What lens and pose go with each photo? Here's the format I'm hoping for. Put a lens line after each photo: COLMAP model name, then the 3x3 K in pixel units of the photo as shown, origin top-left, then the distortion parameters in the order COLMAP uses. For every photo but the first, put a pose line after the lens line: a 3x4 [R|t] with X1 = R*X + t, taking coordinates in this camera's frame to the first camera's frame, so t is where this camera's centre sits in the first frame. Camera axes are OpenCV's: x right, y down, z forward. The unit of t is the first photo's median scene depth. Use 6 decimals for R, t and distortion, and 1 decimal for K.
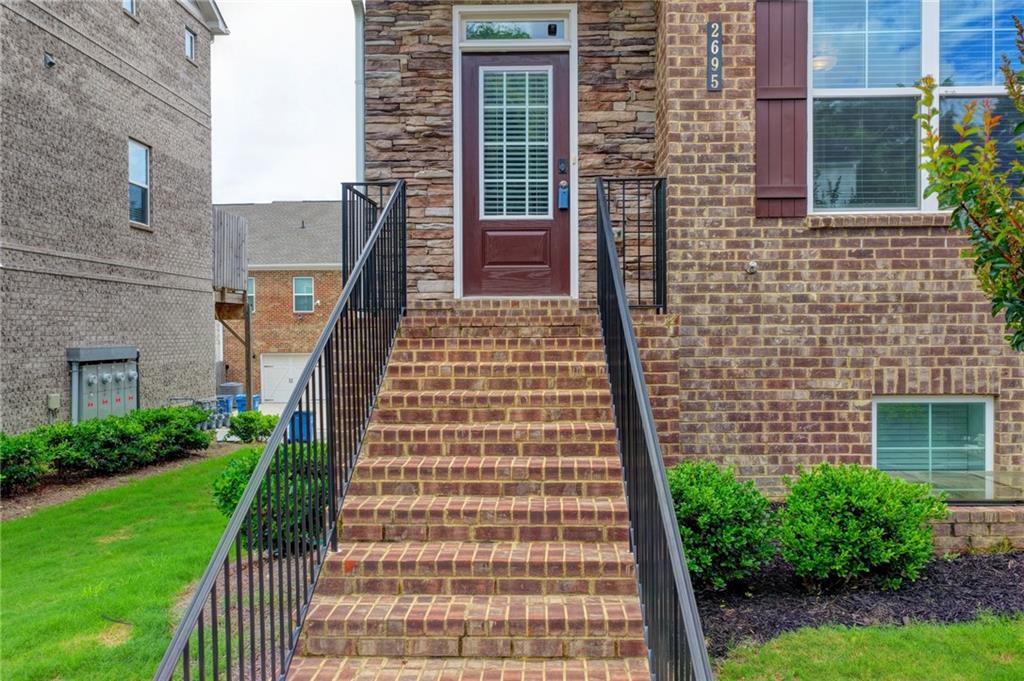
lens RADIAL K [[850.3, 0, 516.1], [0, 850.3, 344.7], [0, 0, 1]] dist [-0.012805, 0.034160]
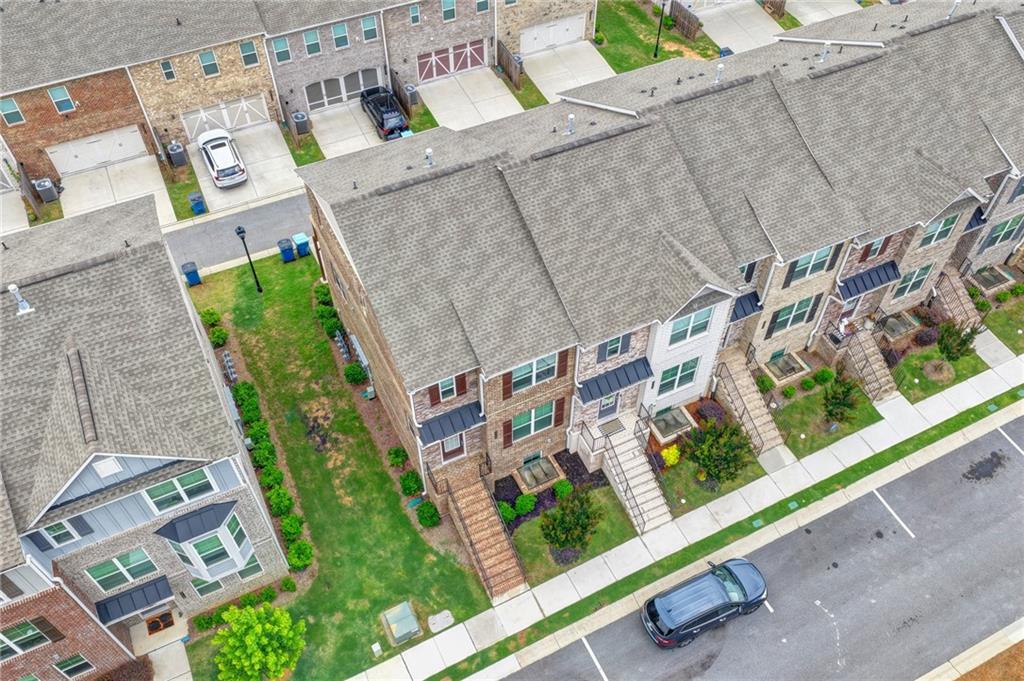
lens RADIAL K [[850.3, 0, 516.1], [0, 850.3, 344.7], [0, 0, 1]] dist [-0.012805, 0.034160]
pose [[0.880633, -0.361904, 0.305795, -1.022588], [0.001587, 0.647661, 0.761927, -4.565924], [-0.473796, -0.670493, 0.570926, -1.603542]]
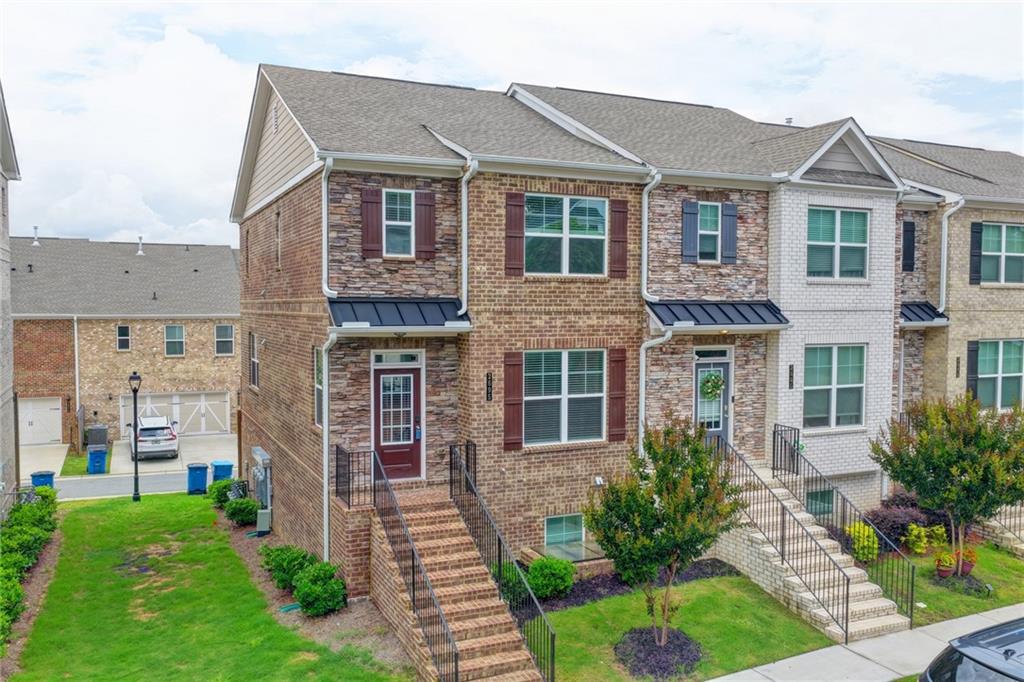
lens RADIAL K [[850.3, 0, 516.1], [0, 850.3, 345.2], [0, 0, 1]] dist [-0.012805, 0.034160]
pose [[0.892120, -0.012835, 0.451617, -0.807429], [-0.002580, 0.999435, 0.033501, -0.540975], [-0.451792, -0.031052, 0.891583, -1.227315]]
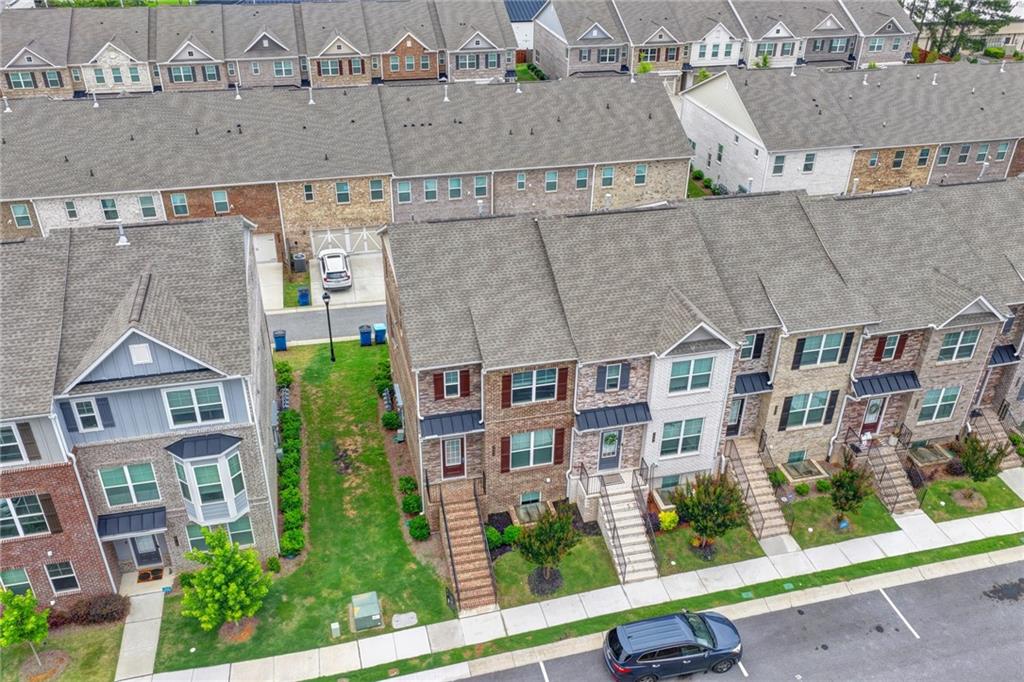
lens RADIAL K [[850.3, 0, 516.1], [0, 850.3, 345.2], [0, 0, 1]] dist [-0.012805, 0.034160]
pose [[0.961036, -0.126531, 0.245764, -0.865123], [-0.016120, 0.861918, 0.506791, -3.634108], [-0.275953, -0.491006, 0.826295, -3.146543]]
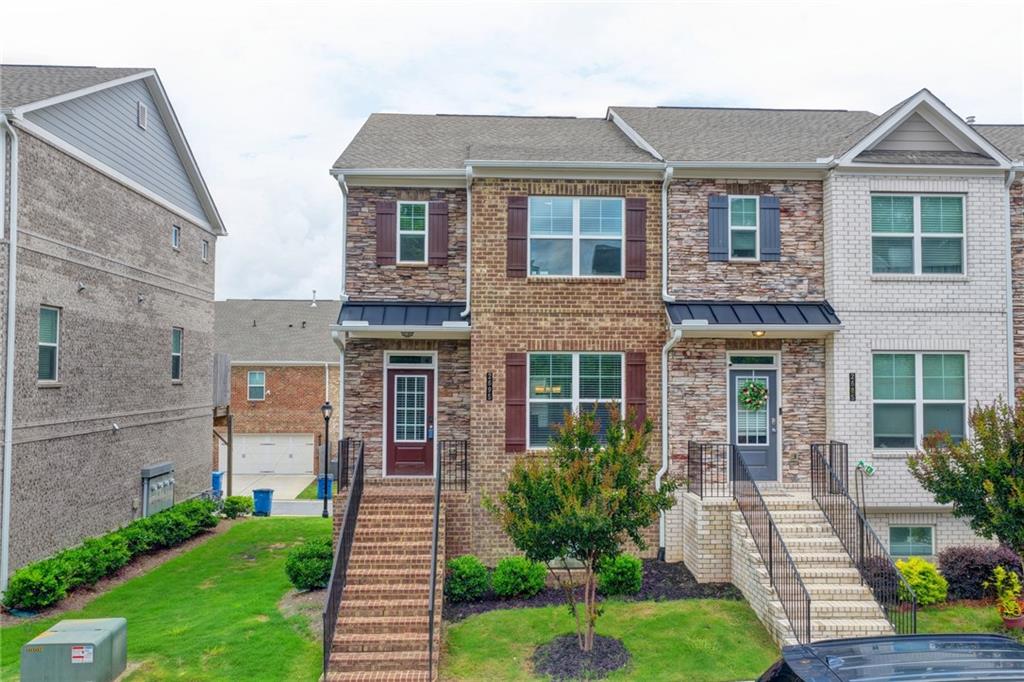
lens RADIAL K [[850.3, 0, 516.1], [0, 850.3, 345.2], [0, 0, 1]] dist [-0.012805, 0.034160]
pose [[0.996161, 0.012572, 0.086630, 0.093481], [-0.008072, 0.998609, -0.052097, -0.330151], [-0.087164, 0.051198, 0.994877, -1.488689]]
